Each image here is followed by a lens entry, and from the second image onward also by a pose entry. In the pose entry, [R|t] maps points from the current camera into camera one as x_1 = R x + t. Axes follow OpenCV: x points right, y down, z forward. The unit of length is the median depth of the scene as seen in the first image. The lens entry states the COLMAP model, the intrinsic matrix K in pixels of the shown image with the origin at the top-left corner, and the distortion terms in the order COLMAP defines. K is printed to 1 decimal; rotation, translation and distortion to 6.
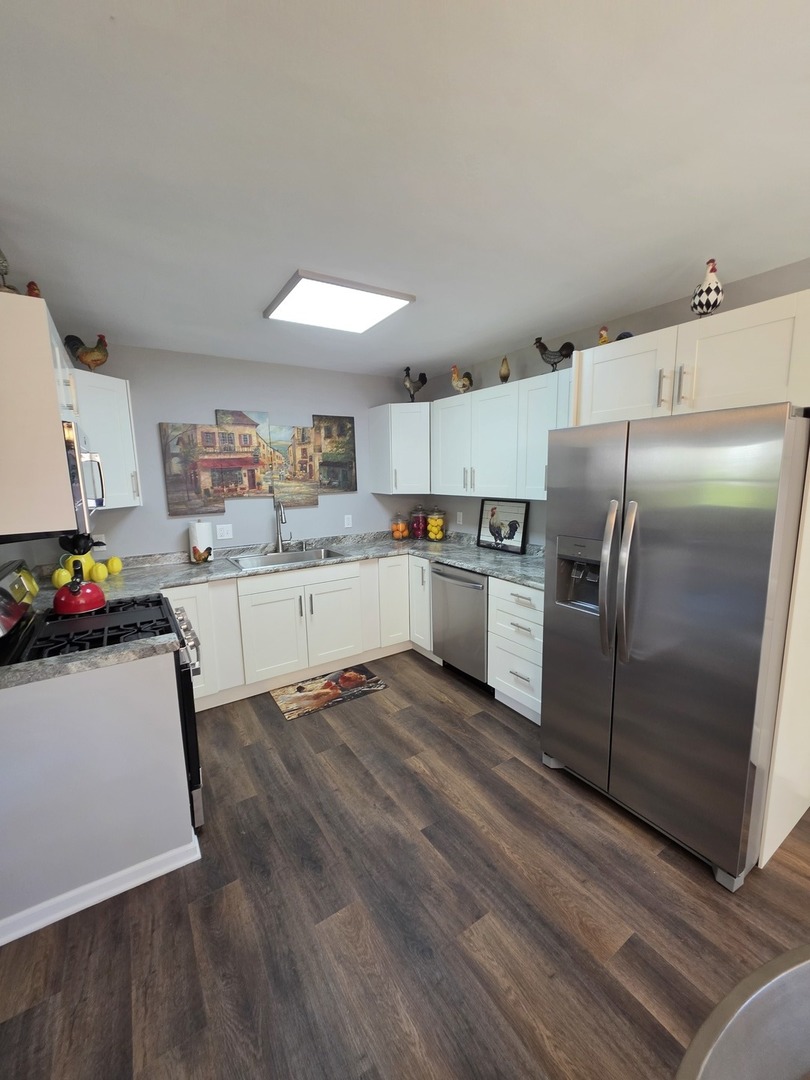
lens RADIAL K [[434.1, 0, 405.0], [0, 434.1, 540.0], [0, 0, 1]] dist [-0.000669, -0.000108]
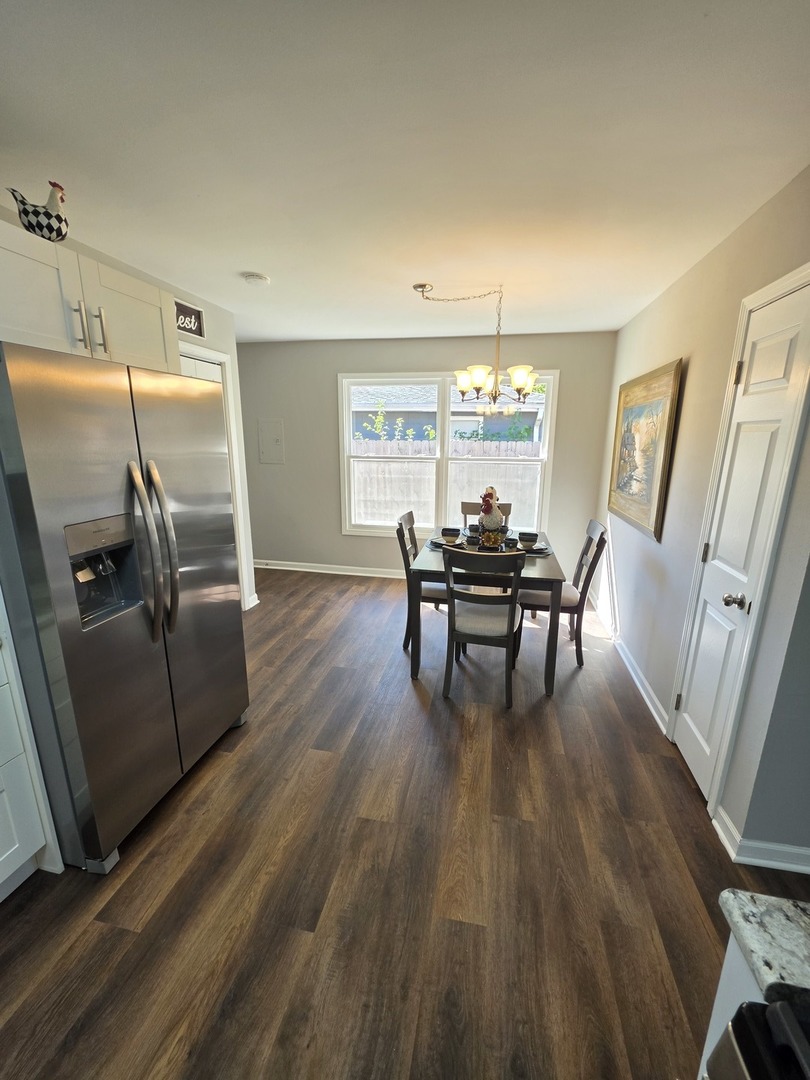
lens RADIAL K [[434.1, 0, 405.0], [0, 434.1, 540.0], [0, 0, 1]] dist [-0.000669, -0.000108]
pose [[-0.709334, -0.158634, 0.686790, -0.535746], [0.109550, 0.937696, 0.329734, -0.193120], [-0.696308, 0.309129, -0.647761, 1.332215]]
